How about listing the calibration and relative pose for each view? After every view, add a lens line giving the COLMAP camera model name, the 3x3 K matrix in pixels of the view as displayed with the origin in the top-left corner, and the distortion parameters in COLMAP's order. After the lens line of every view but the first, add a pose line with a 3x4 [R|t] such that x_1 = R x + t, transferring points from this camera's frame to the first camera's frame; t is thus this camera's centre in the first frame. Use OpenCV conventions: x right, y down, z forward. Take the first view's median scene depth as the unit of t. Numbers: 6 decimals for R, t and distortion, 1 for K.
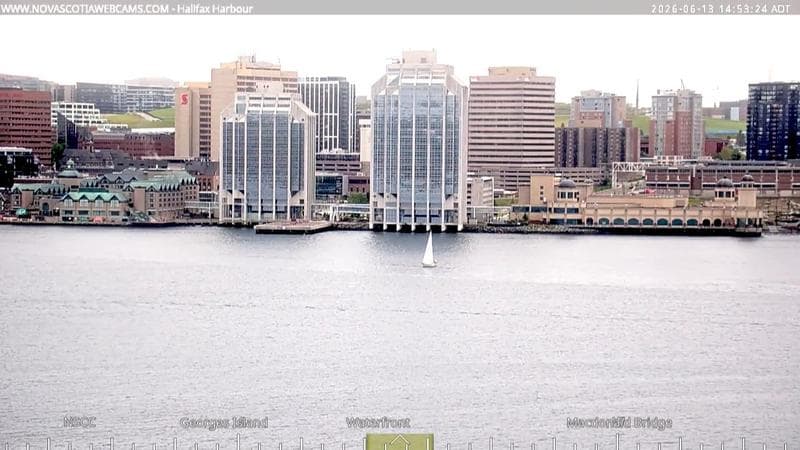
lens RADIAL K [[895.9, 0, 400.0], [0, 895.9, 225.0], [0, 0, 1]] dist [0.159144, 0.014483]
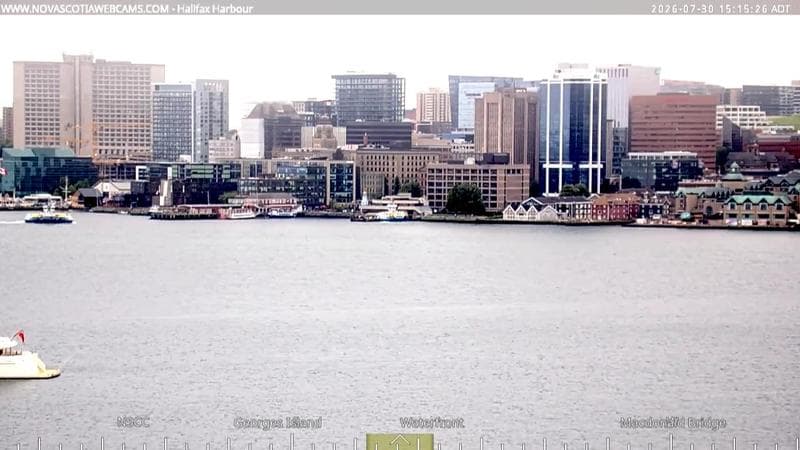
lens RADIAL K [[895.9, 0, 400.0], [0, 895.9, 225.0], [0, 0, 1]] dist [0.159144, 0.014483]
pose [[0.999940, -0.001786, 0.010774, -0.735631], [0.001783, 0.999998, 0.000290, -0.004601], [-0.010775, -0.000271, 0.999942, 0.005522]]
